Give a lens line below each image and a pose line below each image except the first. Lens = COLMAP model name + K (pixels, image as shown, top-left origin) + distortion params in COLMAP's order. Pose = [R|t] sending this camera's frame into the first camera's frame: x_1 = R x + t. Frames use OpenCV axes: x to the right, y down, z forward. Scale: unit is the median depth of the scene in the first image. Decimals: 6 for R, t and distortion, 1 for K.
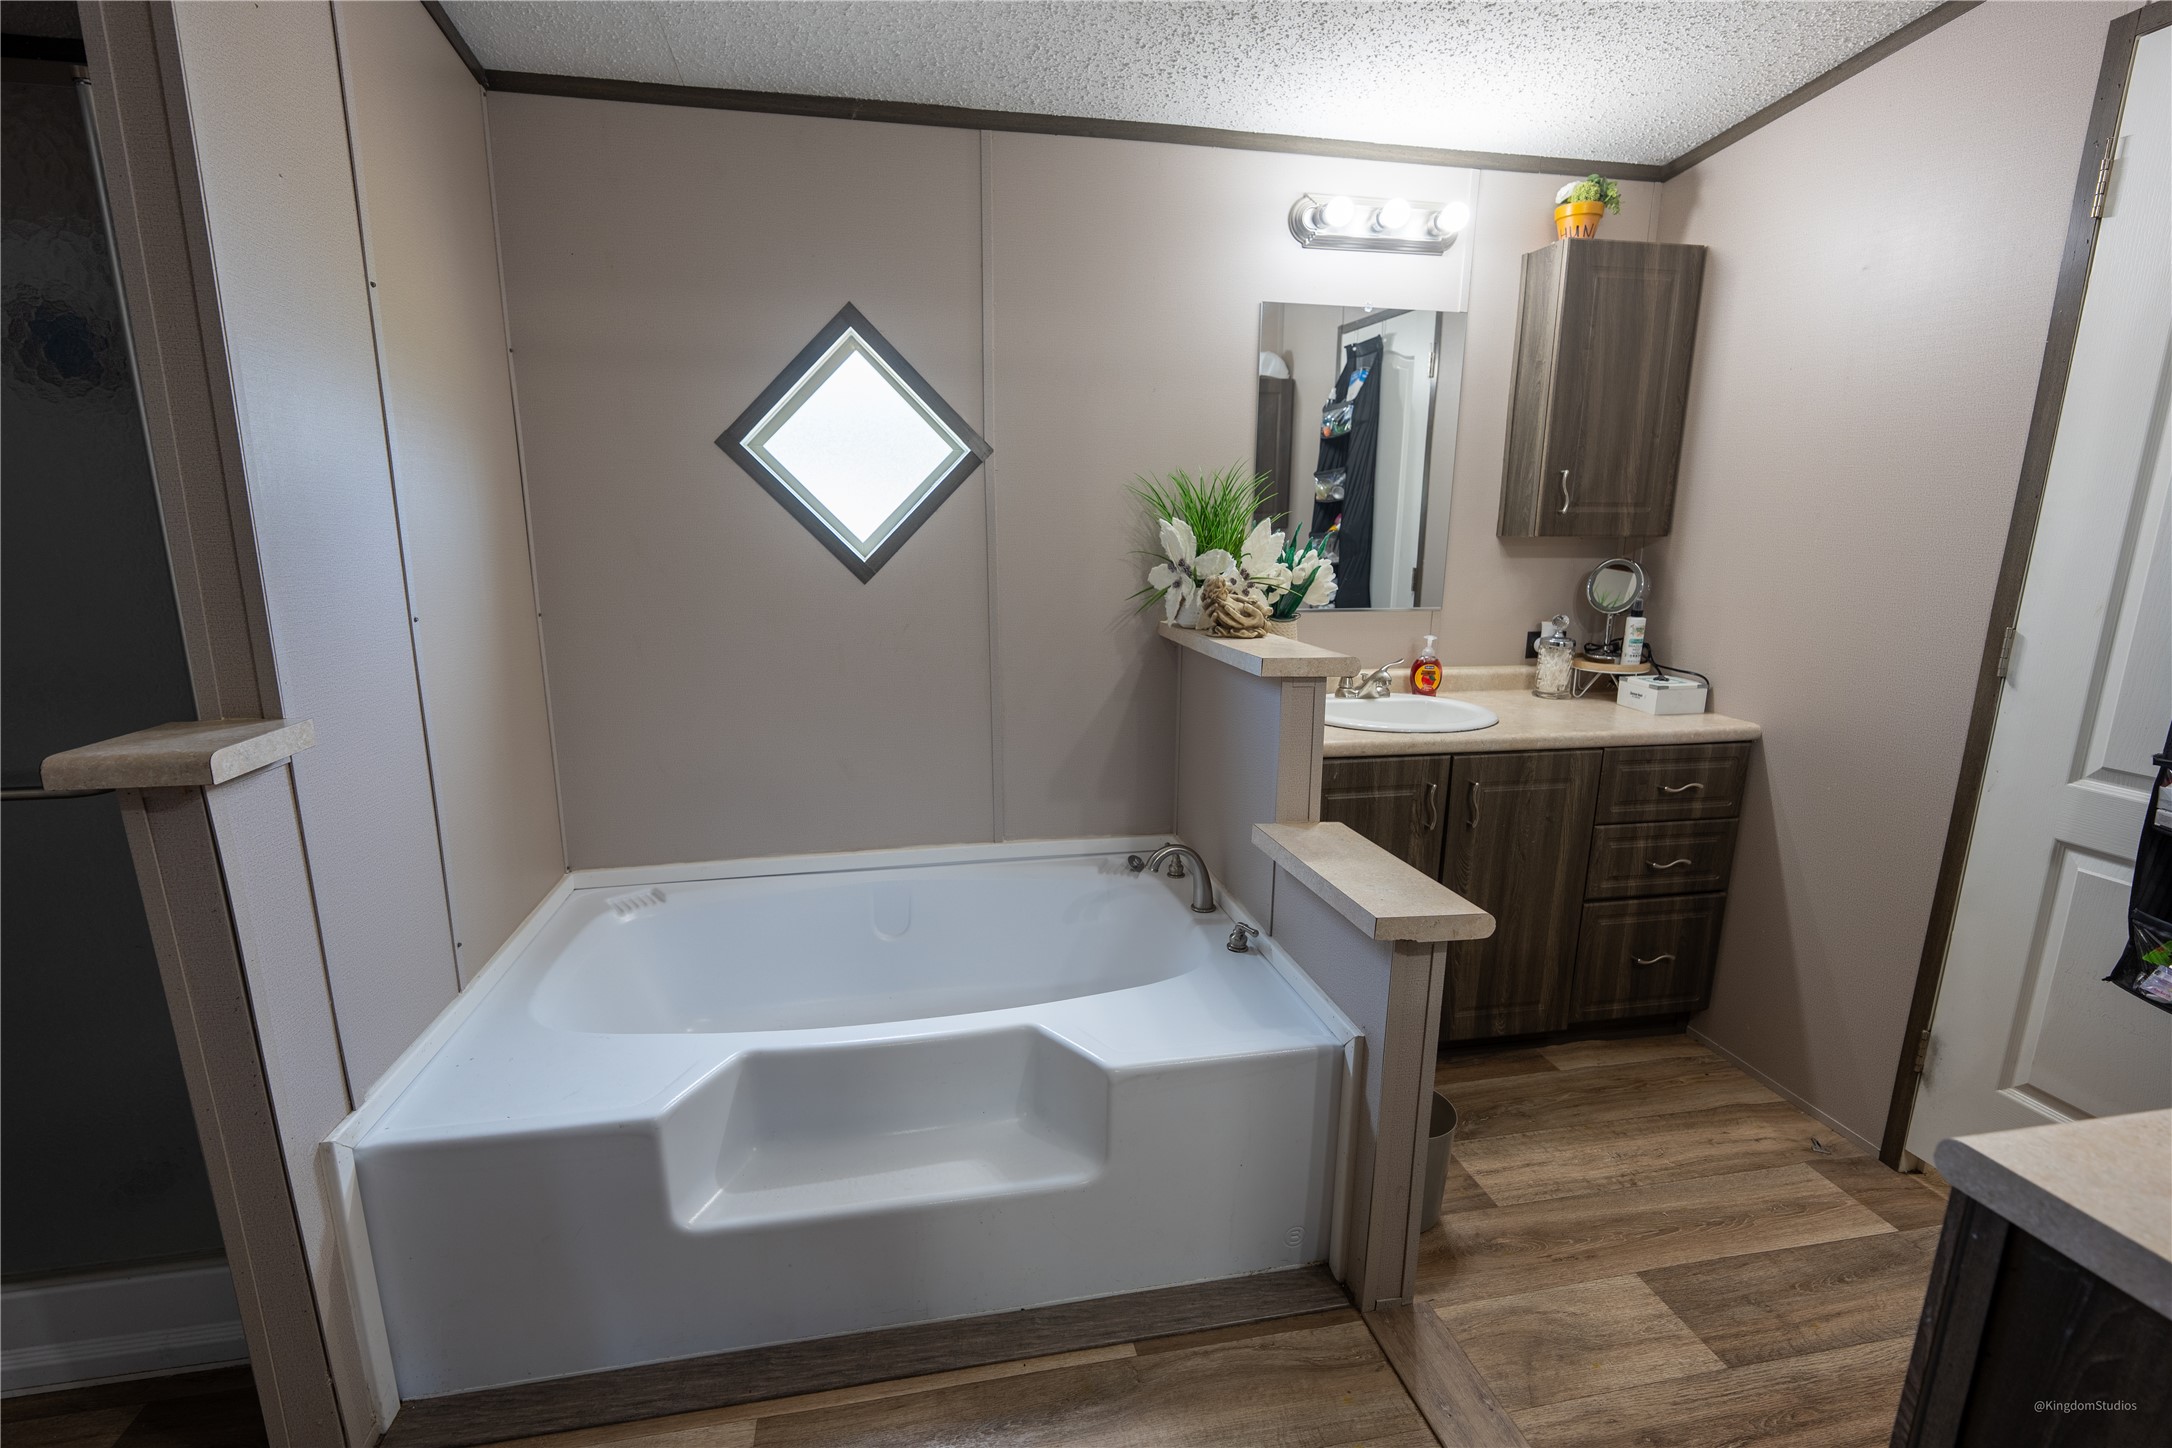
lens RADIAL K [[956.2, 0, 1082.3], [0, 956.2, 725.7], [0, 0, 1]] dist [-0.007294, 0.001199]
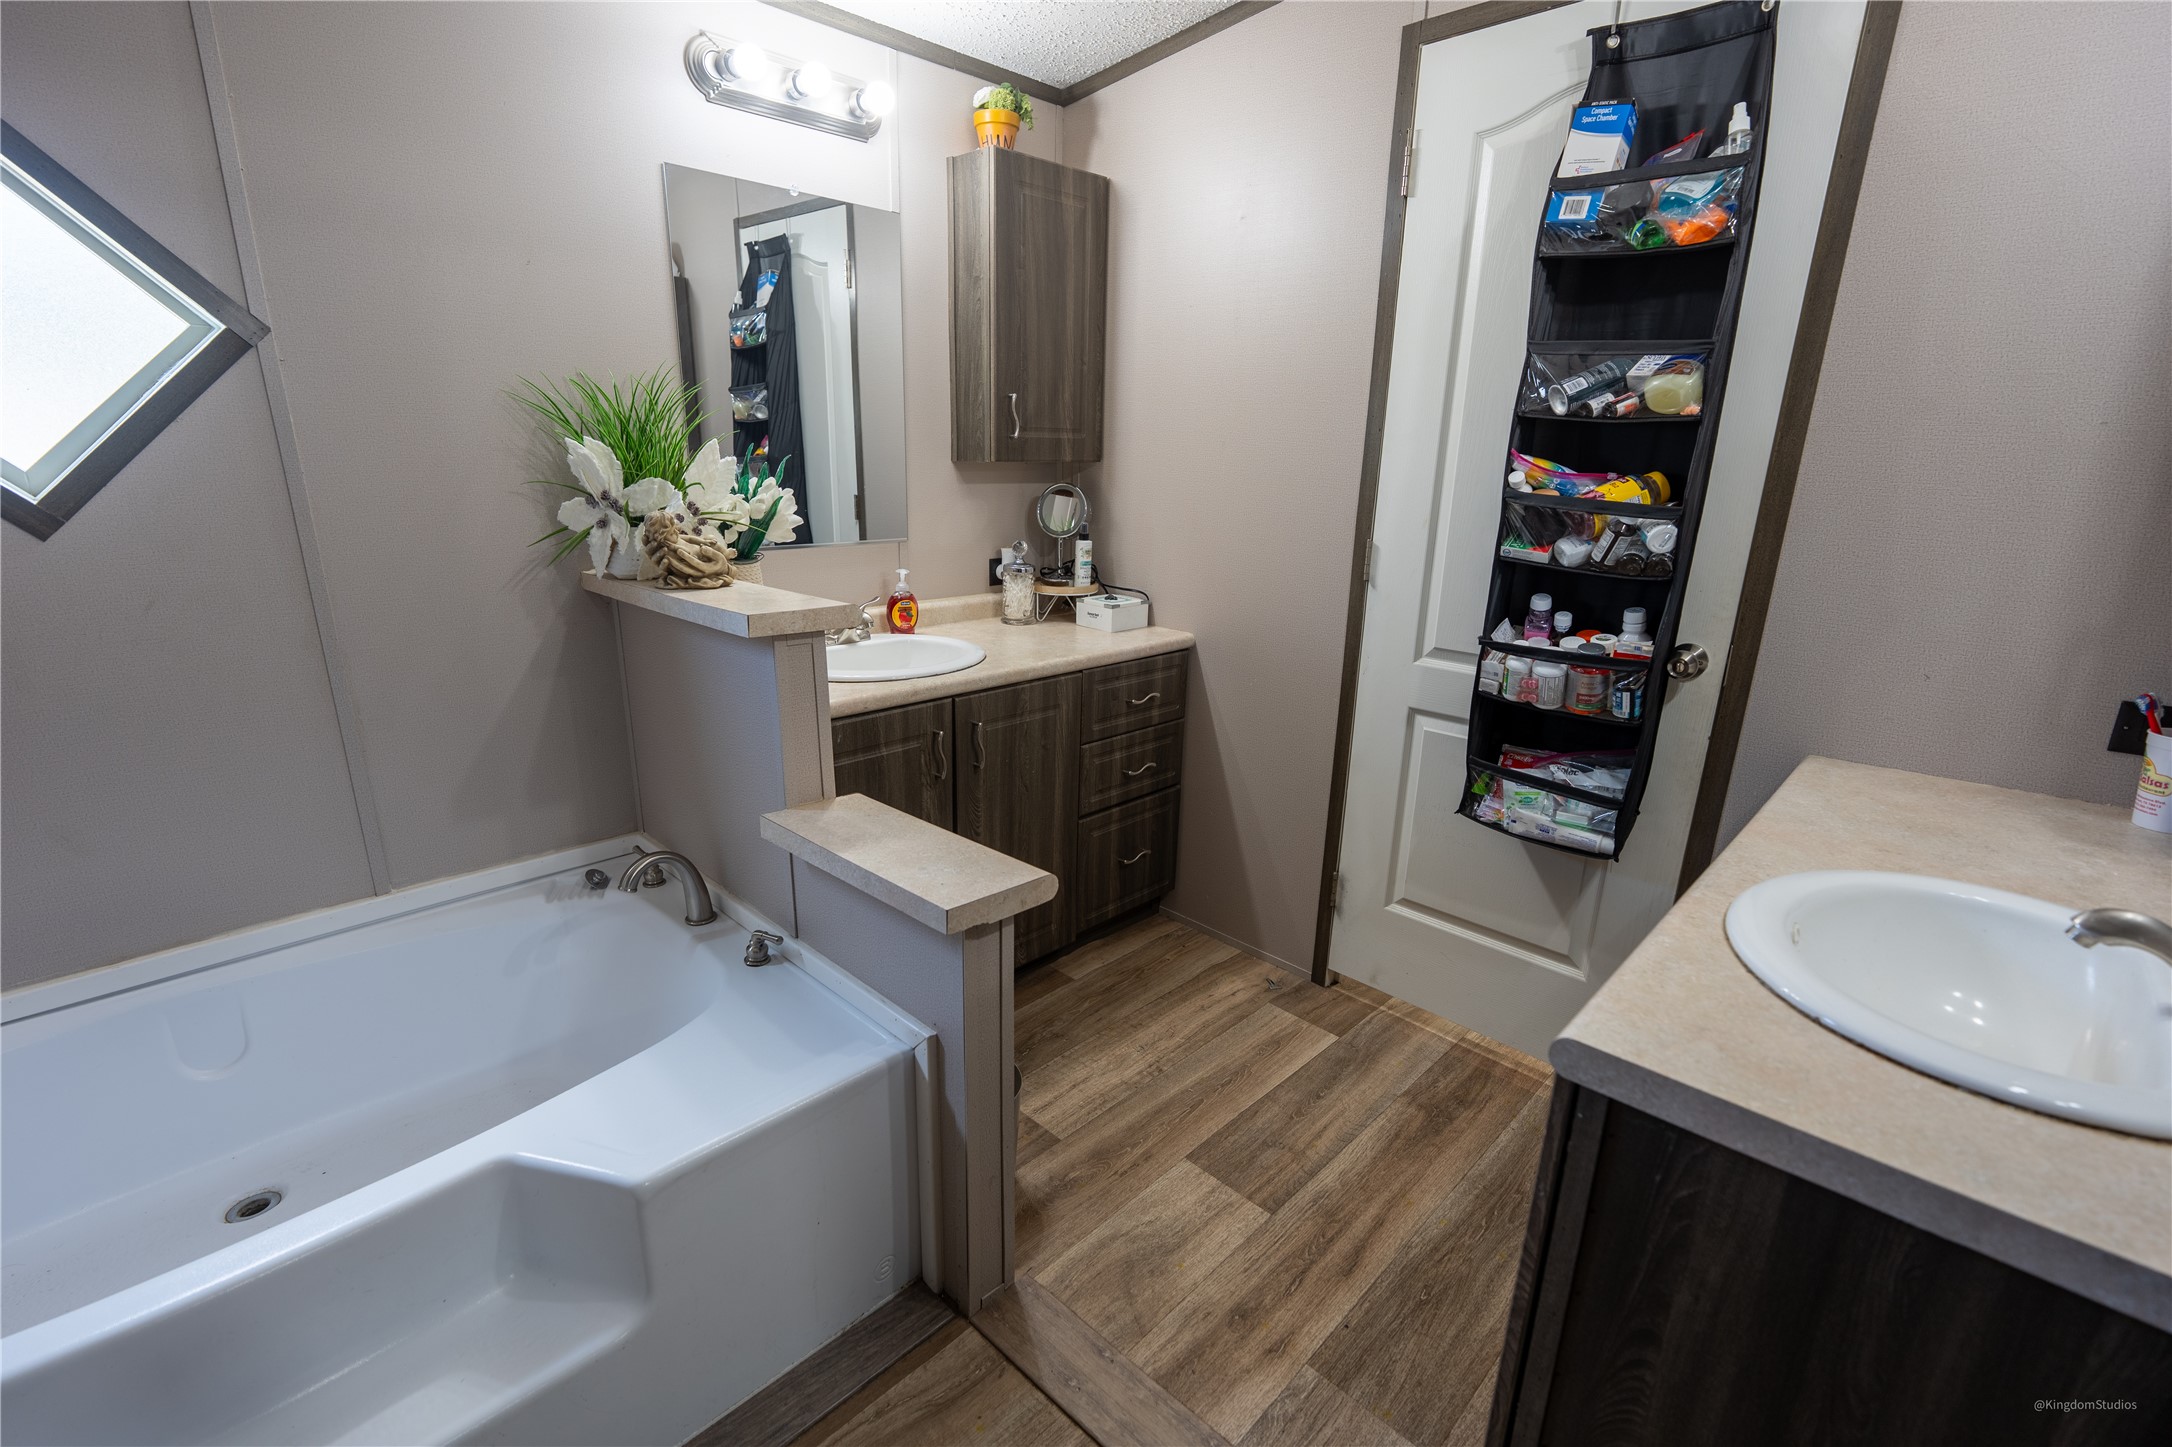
lens RADIAL K [[951.1, 0, 1073.6], [0, 951.1, 728.1], [0, 0, 1]] dist [-0.010681, 0.000498]
pose [[0.830036, -0.147279, 0.537912, -0.023027], [0.104064, 0.988462, 0.110061, -0.028645], [-0.547916, -0.035377, 0.835785, 0.138694]]
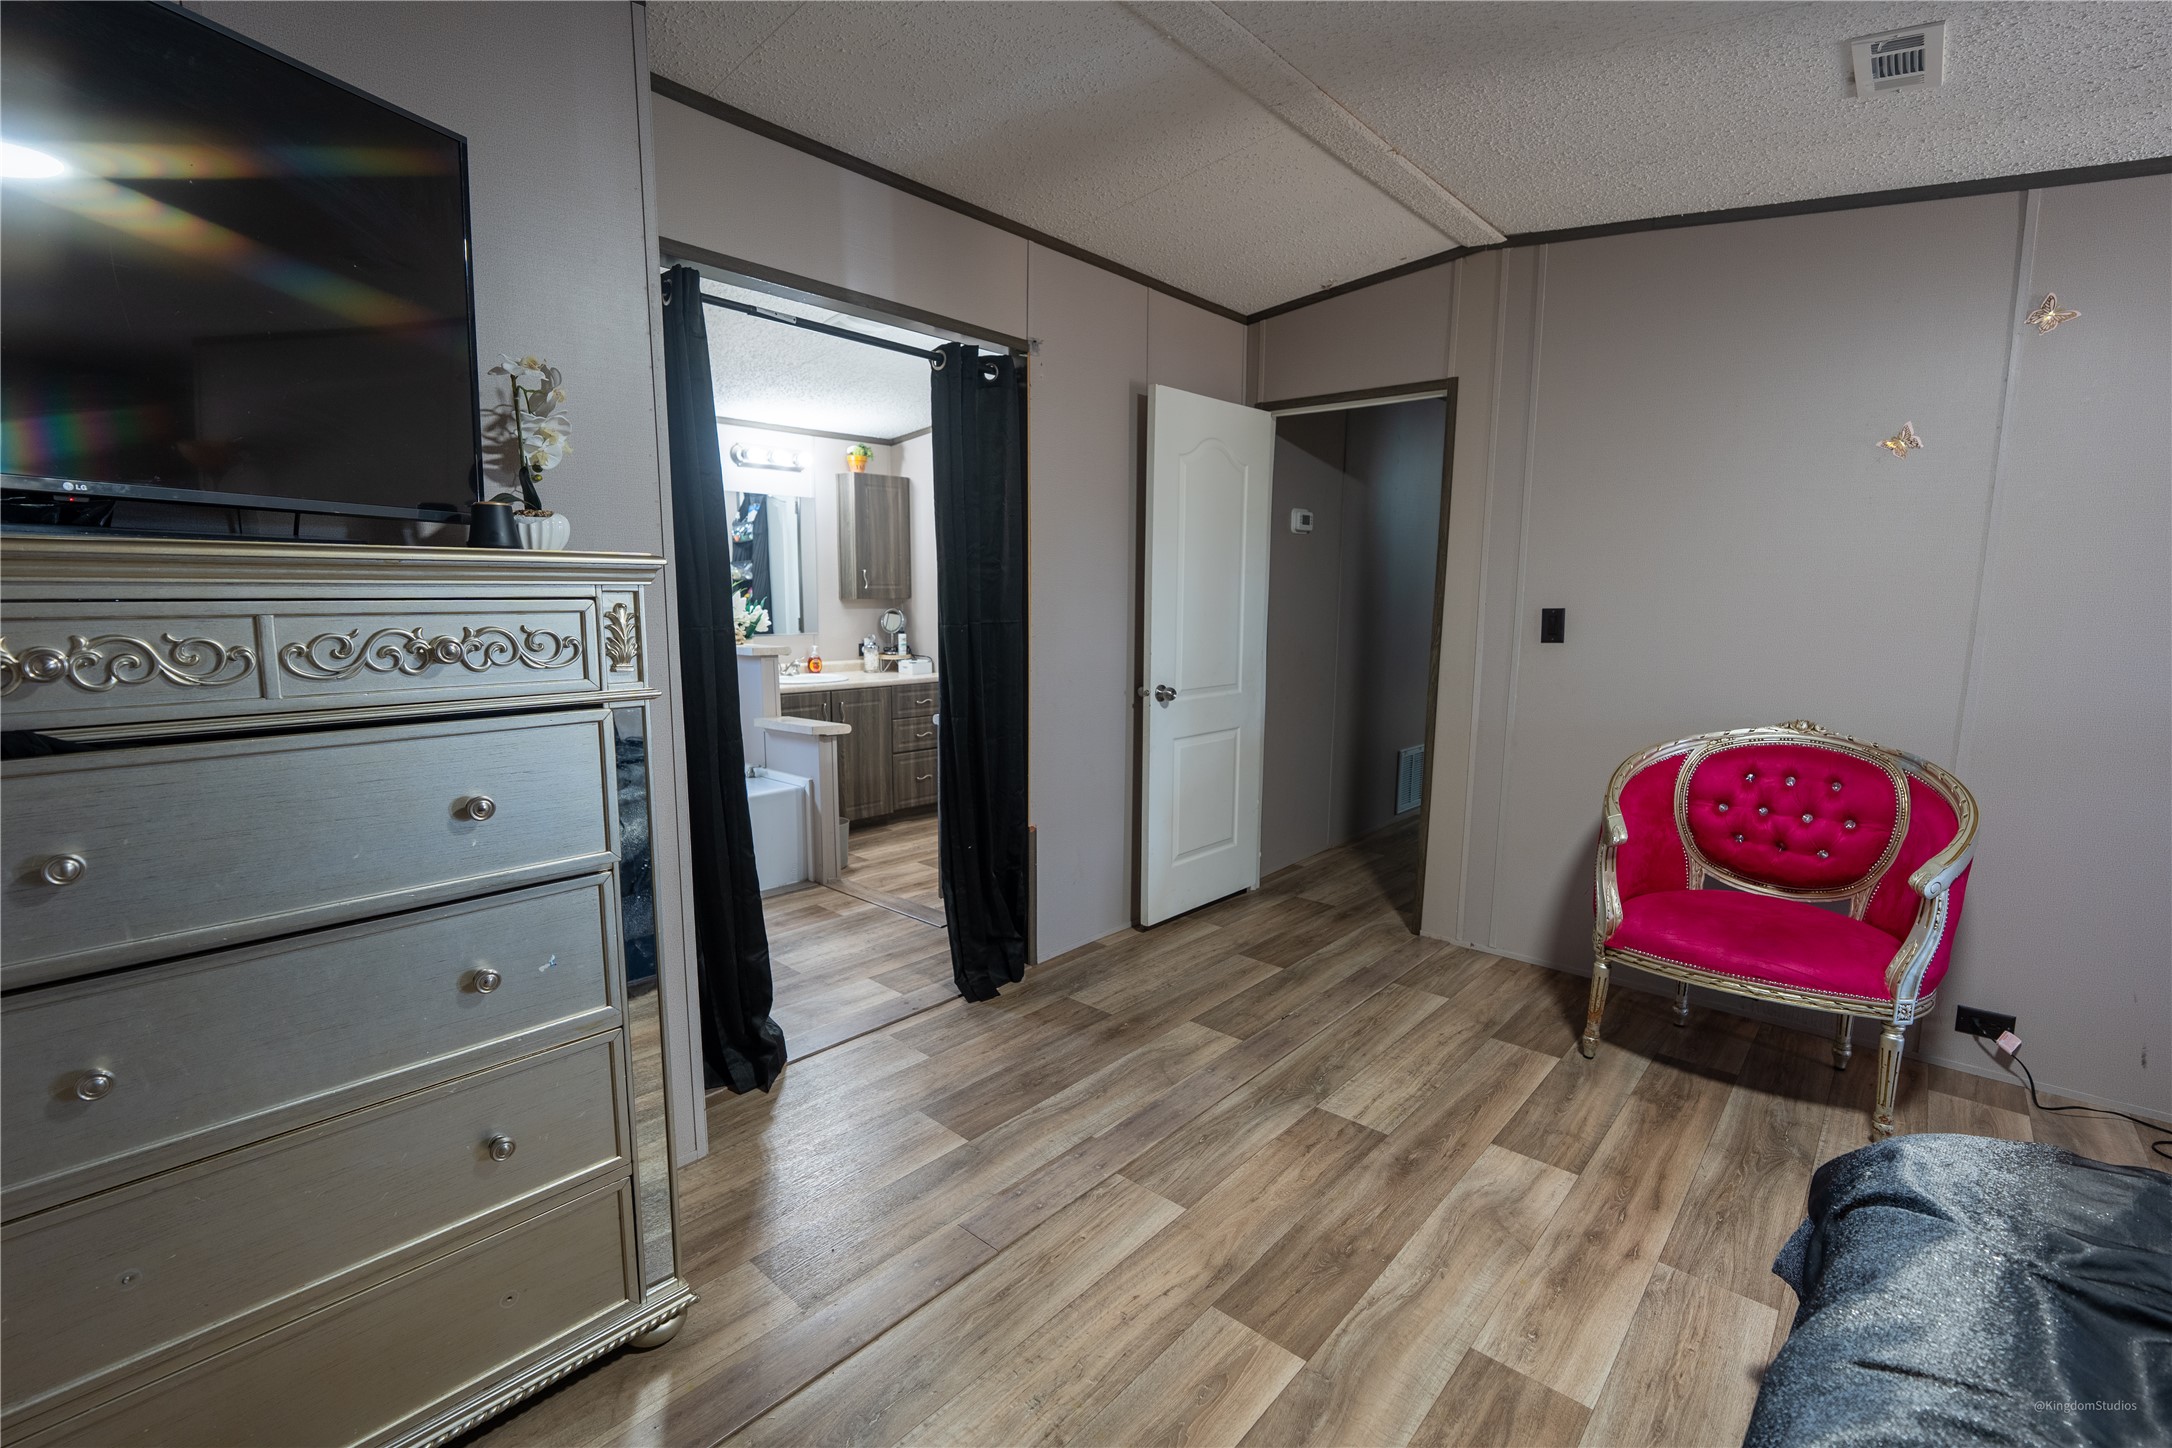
lens RADIAL K [[951.1, 0, 1073.6], [0, 951.1, 728.6], [0, 0, 1]] dist [-0.010681, 0.000498]
pose [[0.806653, -0.084227, 0.584993, -0.471225], [0.122211, 0.992172, -0.025666, 0.237784], [-0.578252, 0.092196, 0.810632, -1.145170]]
